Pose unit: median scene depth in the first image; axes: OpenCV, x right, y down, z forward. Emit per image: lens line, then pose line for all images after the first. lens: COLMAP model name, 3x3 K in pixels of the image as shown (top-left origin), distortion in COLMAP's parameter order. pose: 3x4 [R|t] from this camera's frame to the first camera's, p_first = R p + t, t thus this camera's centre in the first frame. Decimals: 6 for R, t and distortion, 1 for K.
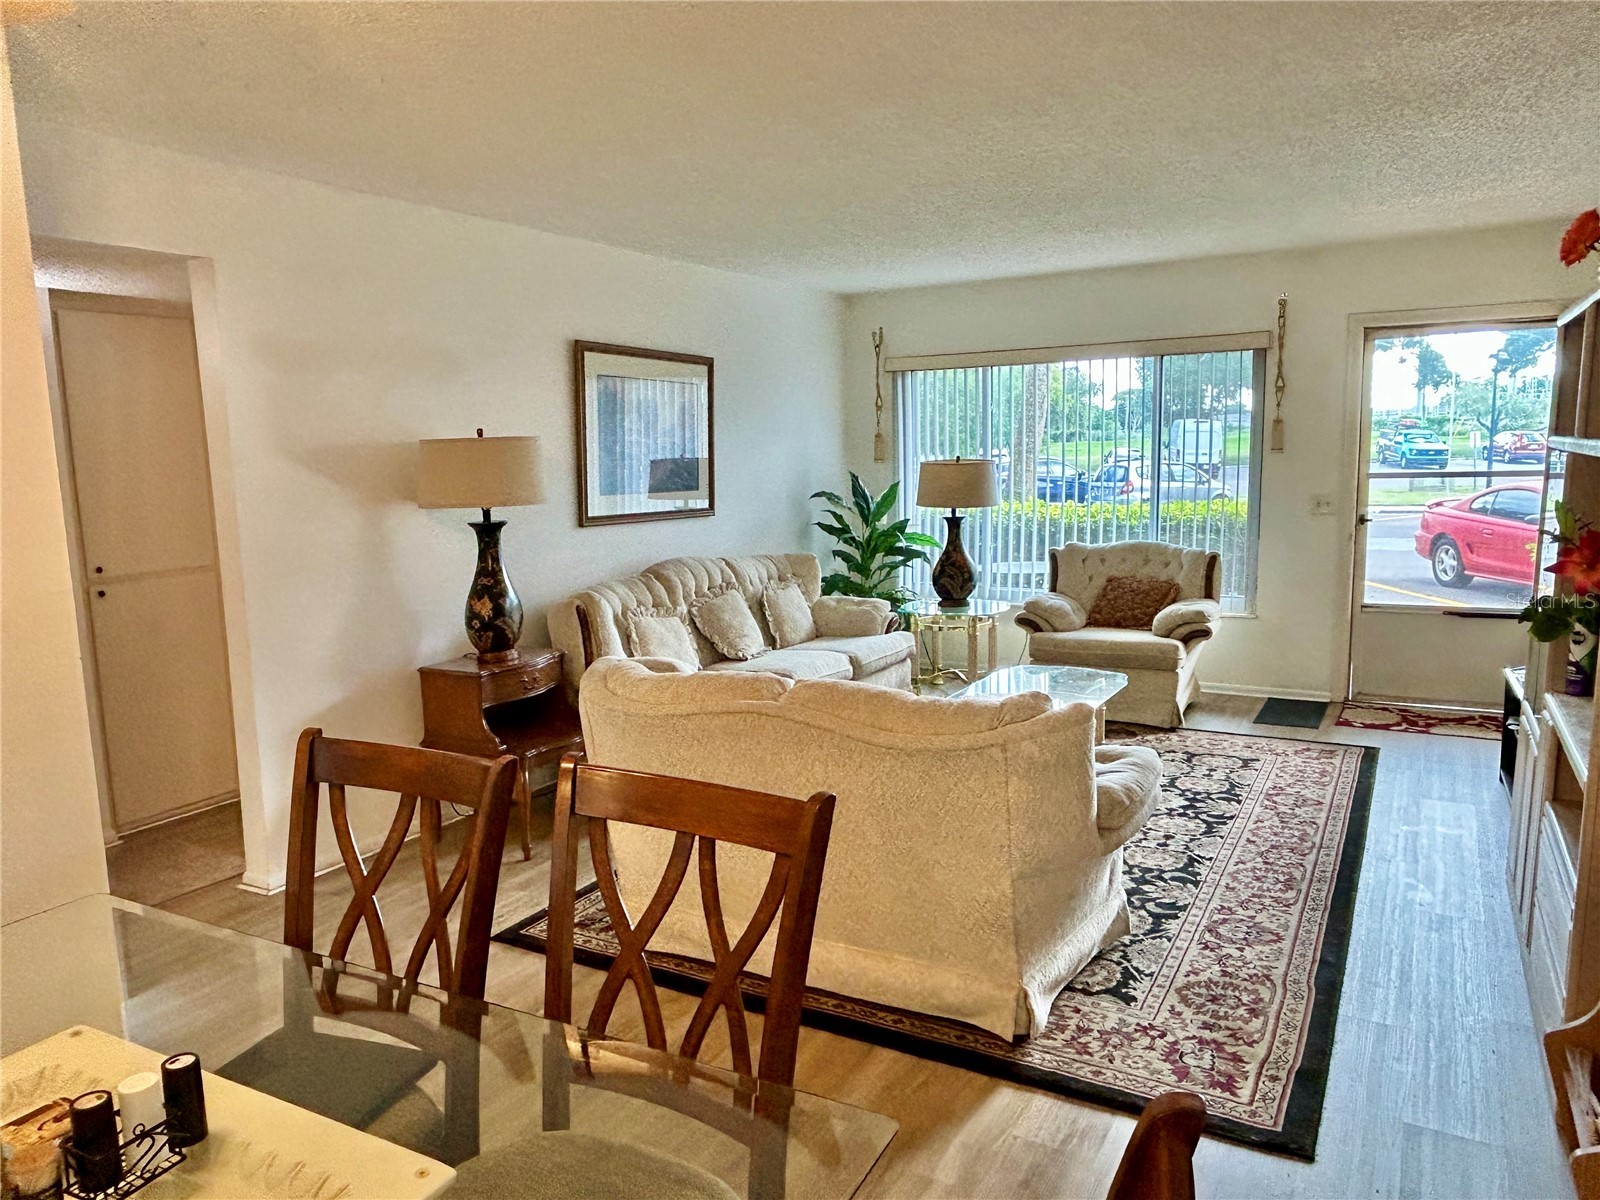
lens RADIAL K [[1101.1, 0, 798.9], [0, 1101.1, 601.5], [0, 0, 1]] dist [0.000555, -0.010267]
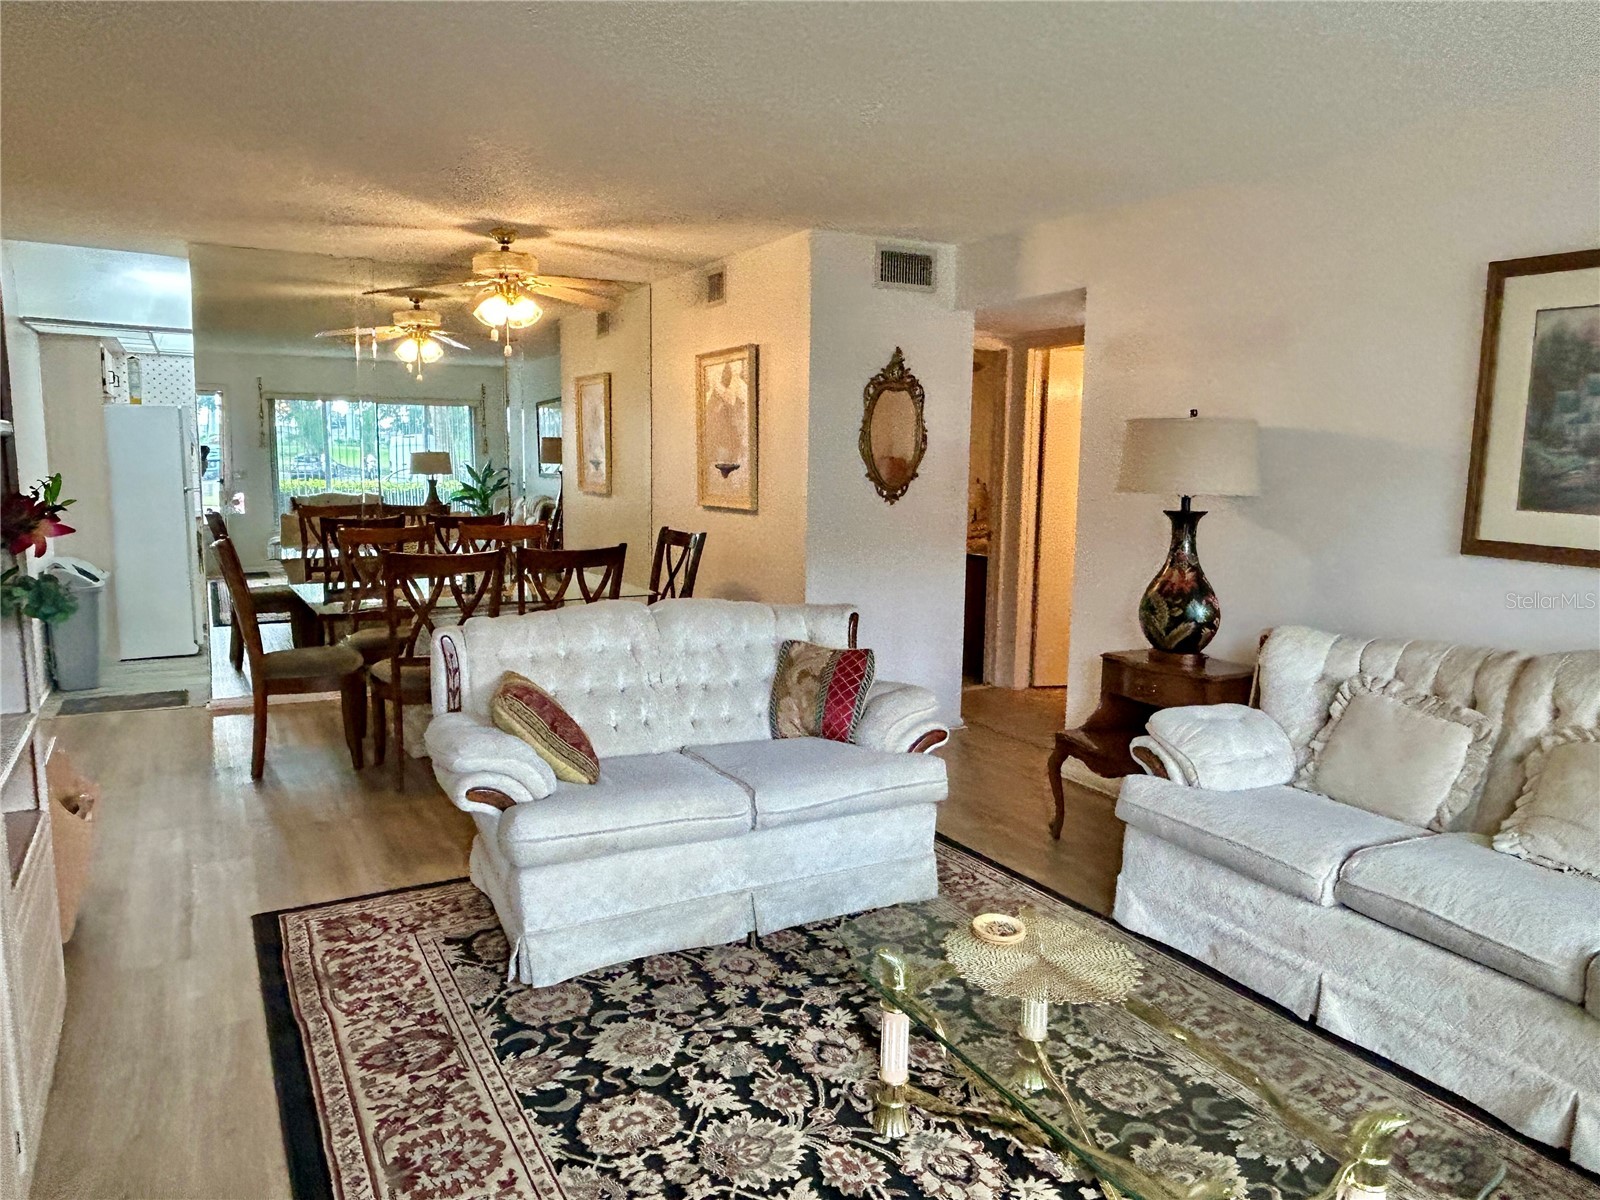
lens RADIAL K [[1101.1, 0, 786.0], [0, 1101.1, 609.7], [0, 0, 1]] dist [0.000555, -0.010267]
pose [[-0.528370, 0.139149, -0.837533, 0.622809], [-0.120482, 0.964206, 0.236203, -0.155871], [0.840422, 0.225710, -0.492693, 1.098516]]
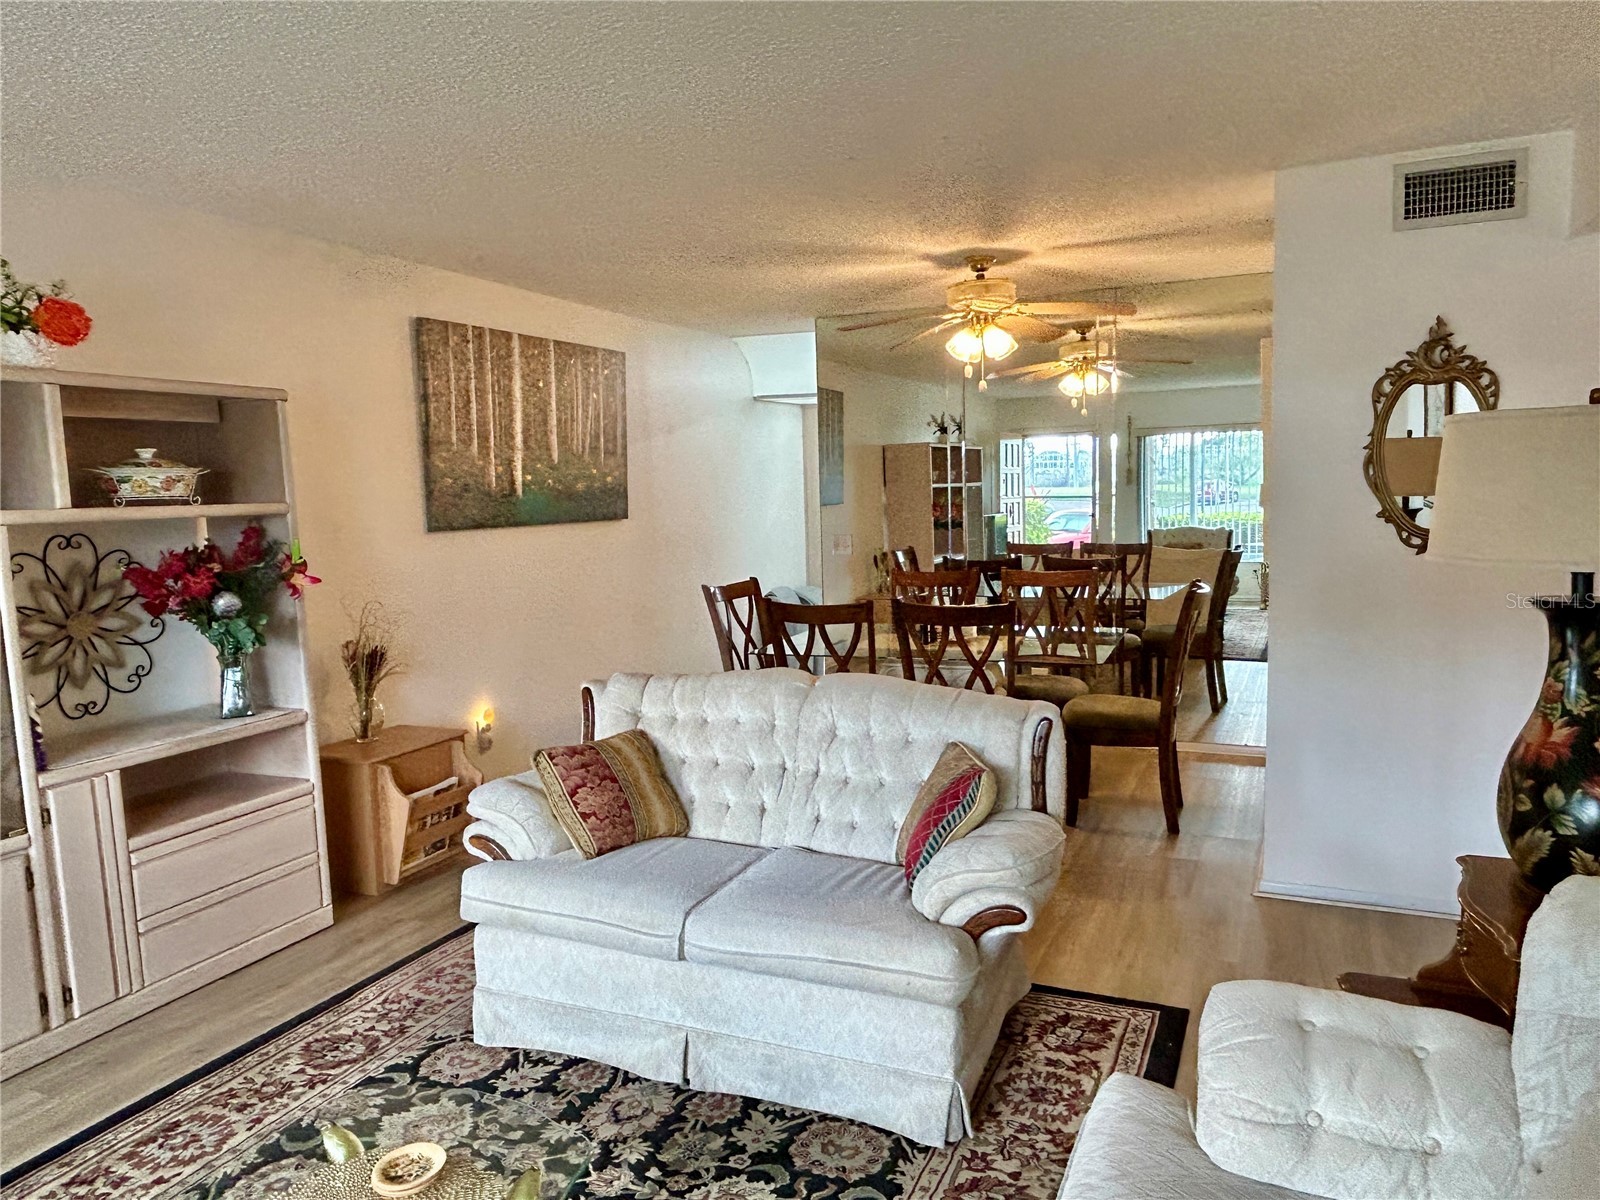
lens RADIAL K [[1101.1, 0, 786.8], [0, 1101.1, 605.9], [0, 0, 1]] dist [0.000555, -0.010267]
pose [[-0.994024, 0.066723, -0.086400, 0.149521], [0.043265, 0.967444, 0.249358, -0.174563], [0.100225, 0.244130, -0.964549, 1.259149]]
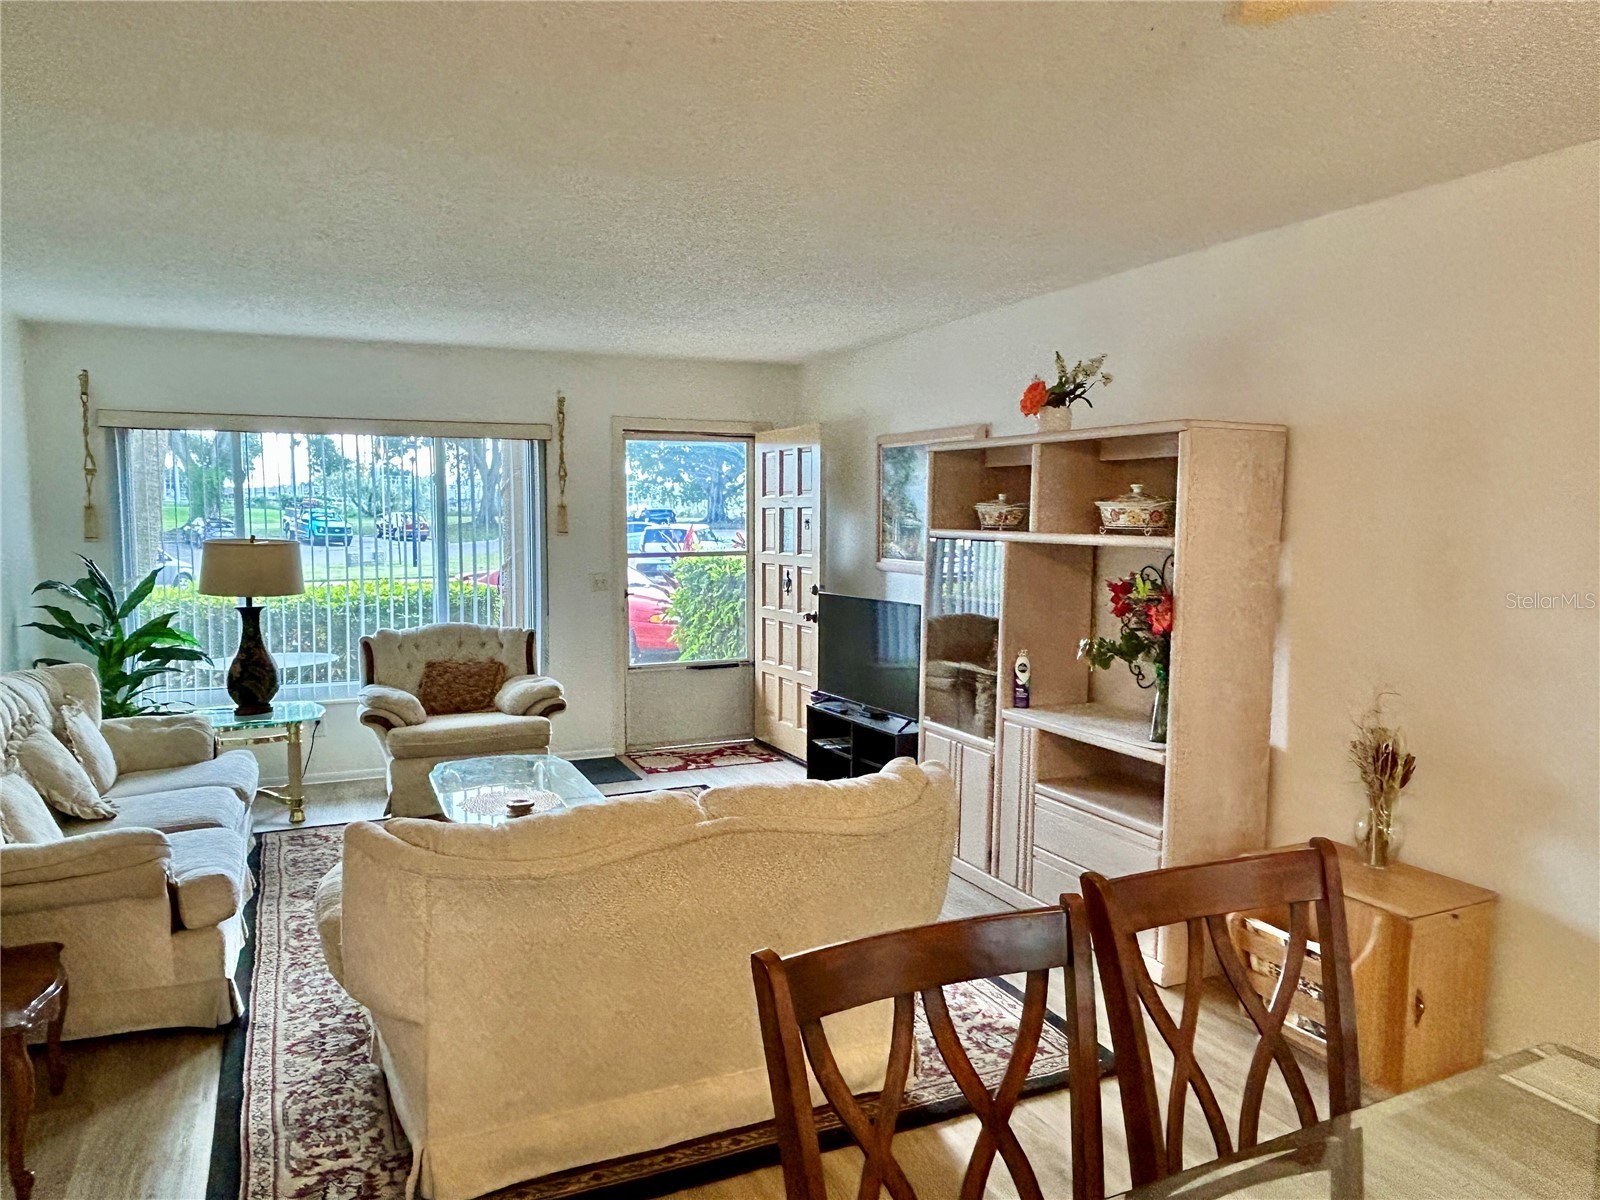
lens RADIAL K [[1101.1, 0, 789.9], [0, 1101.1, 595.0], [0, 0, 1]] dist [0.000555, -0.010267]
pose [[0.581278, -0.035911, 0.812912, -0.350235], [0.095540, 0.995128, -0.024357, -0.030438], [-0.808076, 0.091824, 0.581877, 0.203914]]
